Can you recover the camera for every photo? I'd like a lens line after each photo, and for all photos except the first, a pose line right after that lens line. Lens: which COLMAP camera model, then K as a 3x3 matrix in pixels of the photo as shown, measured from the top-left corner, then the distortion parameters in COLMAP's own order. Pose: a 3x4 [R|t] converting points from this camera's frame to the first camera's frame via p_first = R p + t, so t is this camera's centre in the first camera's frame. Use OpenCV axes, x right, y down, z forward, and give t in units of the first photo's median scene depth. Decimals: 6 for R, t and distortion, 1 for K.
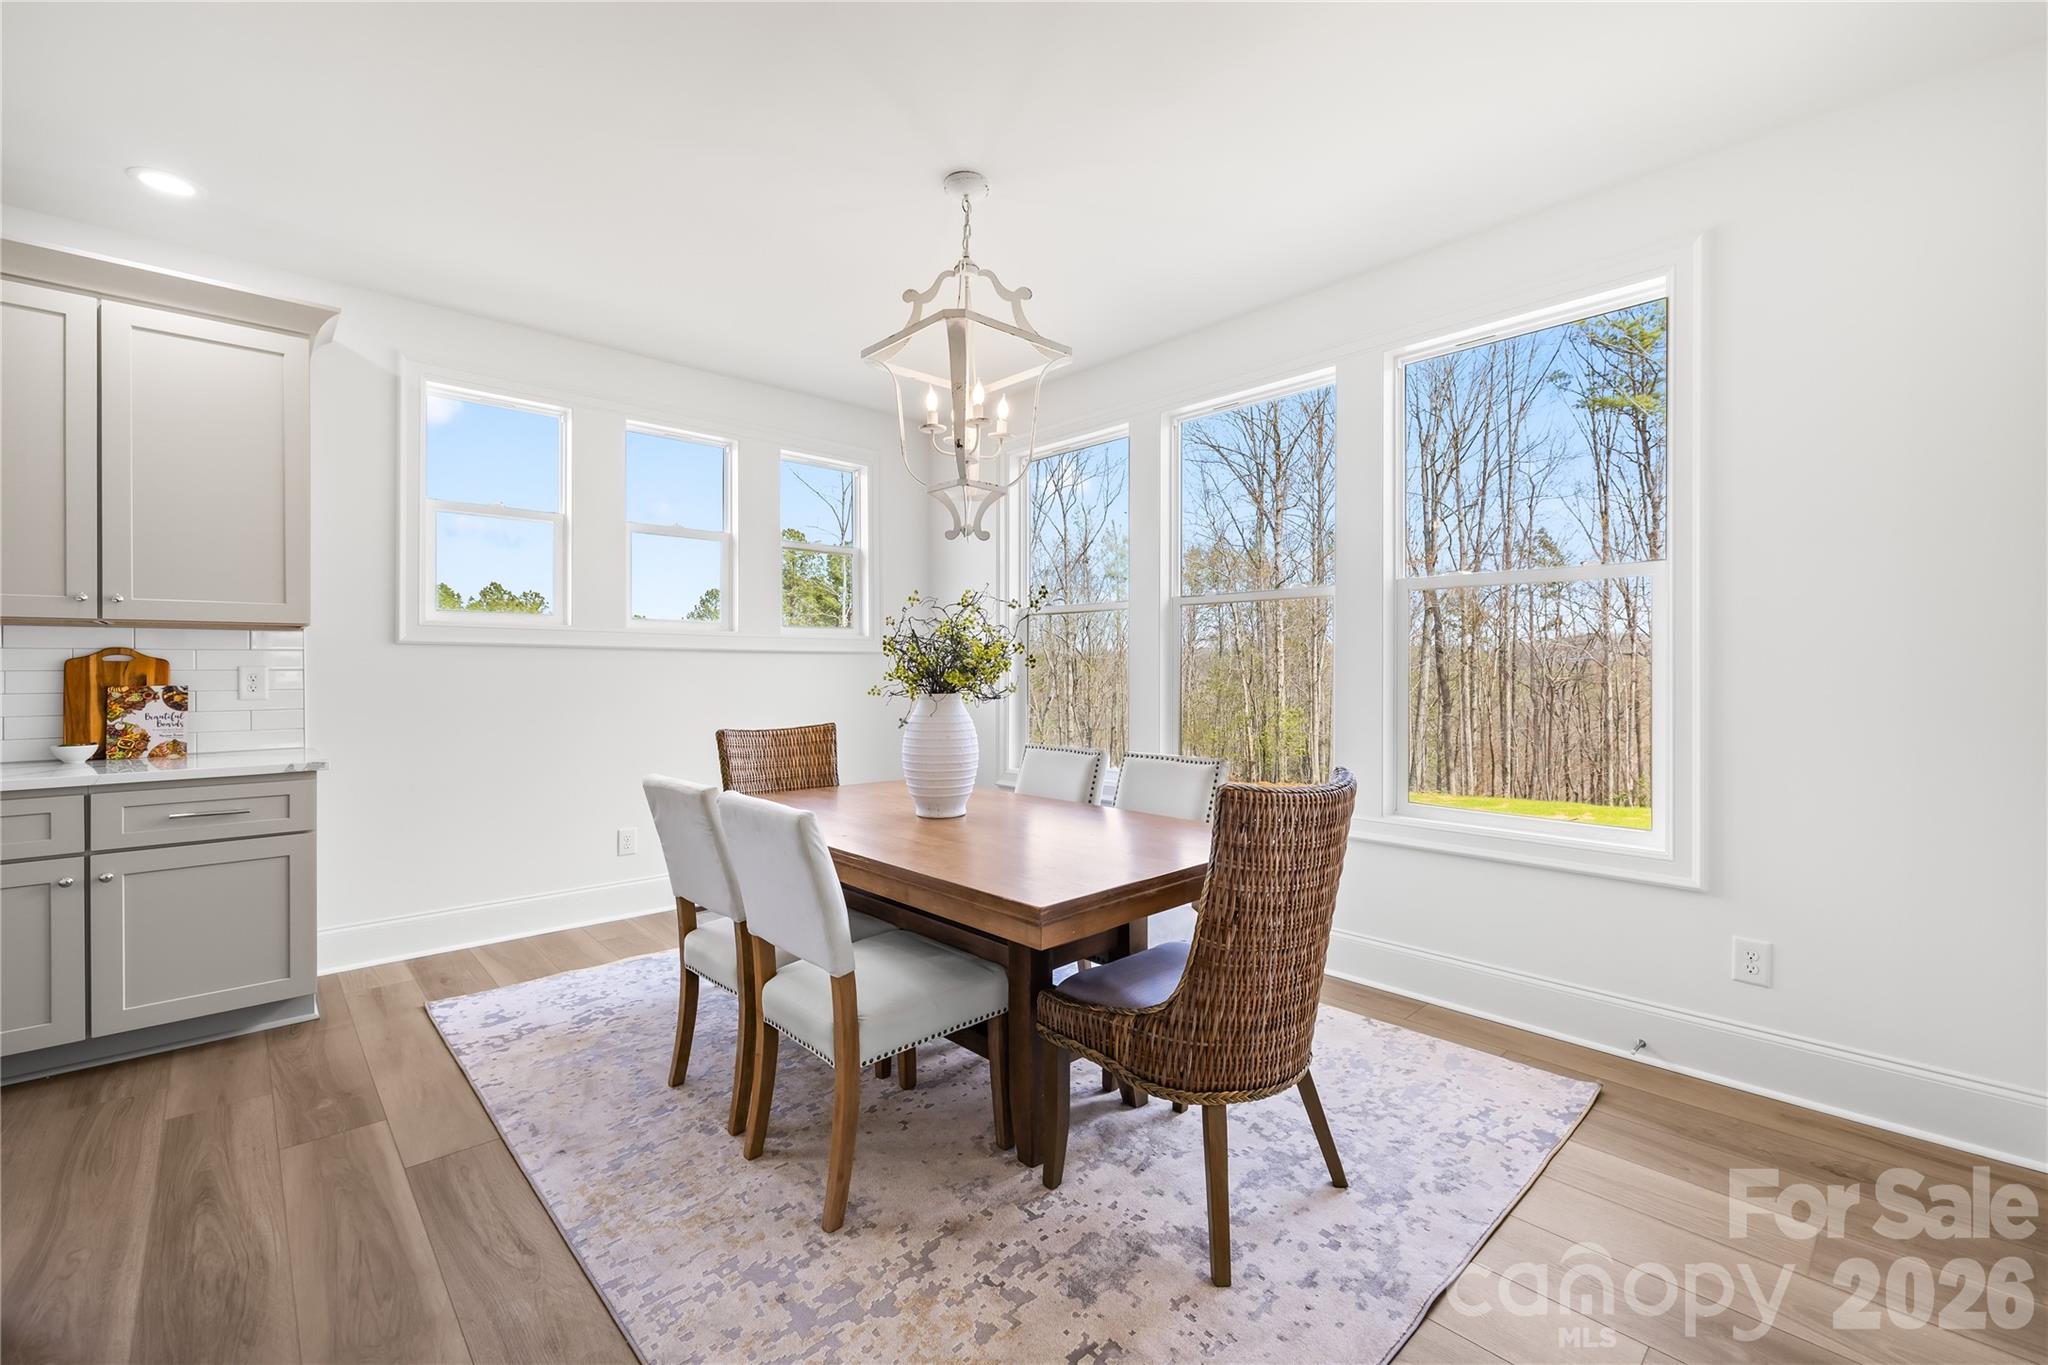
lens RADIAL K [[872.1, 0, 1017.1], [0, 872.1, 658.0], [0, 0, 1]] dist [-0.002400, 0.000640]
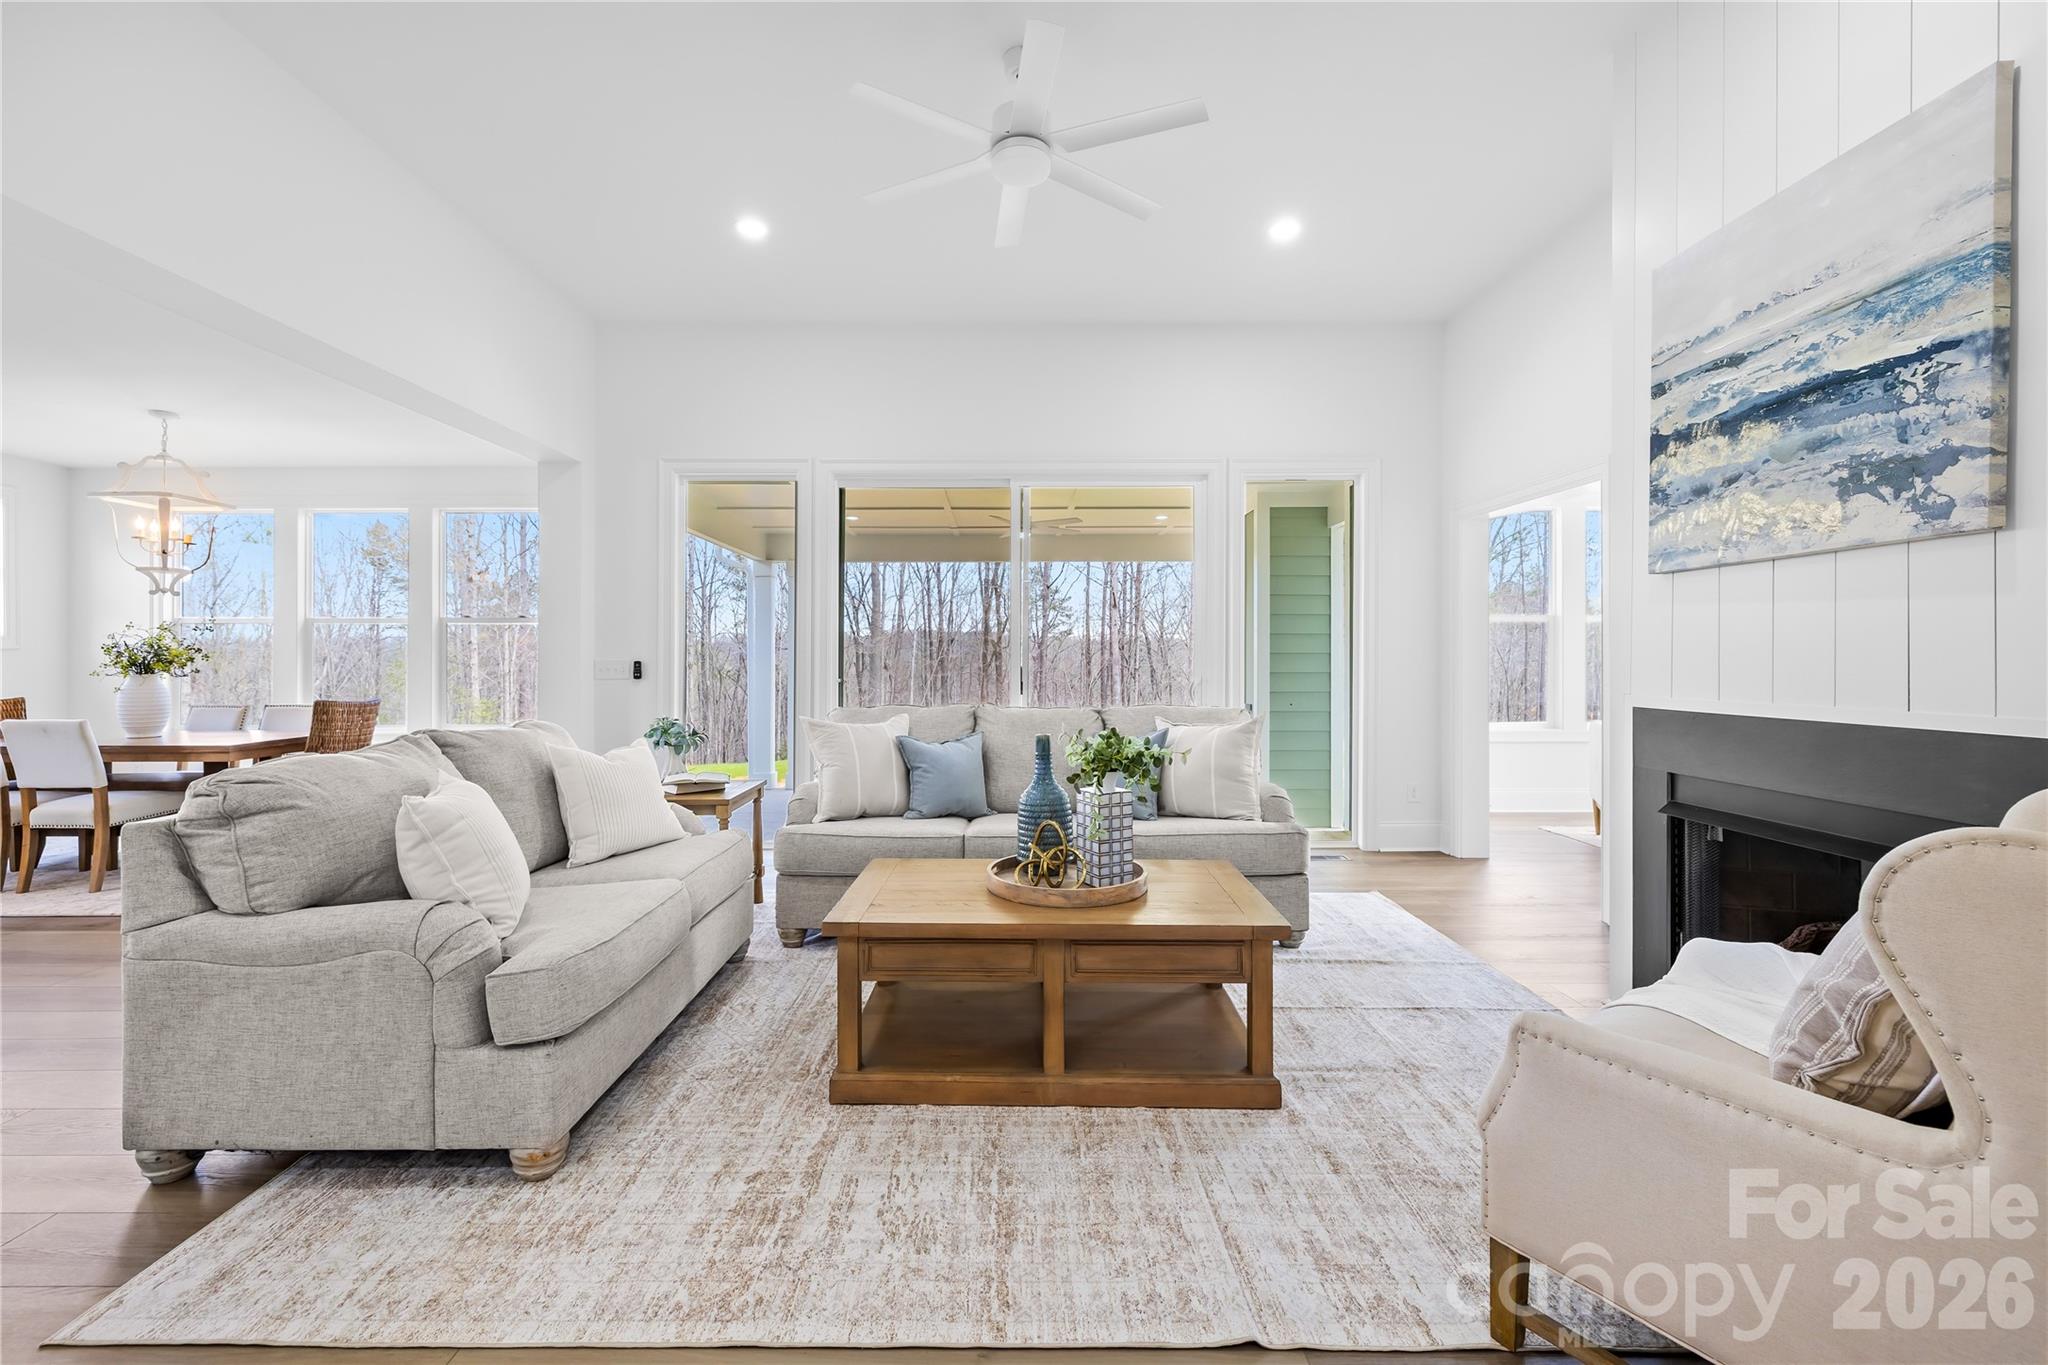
lens RADIAL K [[872.1, 0, 1017.1], [0, 872.1, 658.0], [0, 0, 1]] dist [-0.002400, 0.000640]
pose [[0.675677, -0.005294, 0.737179, -0.205745], [-0.001554, 0.999962, 0.008605, -0.014502], [-0.737196, -0.006959, 0.675643, -1.730546]]
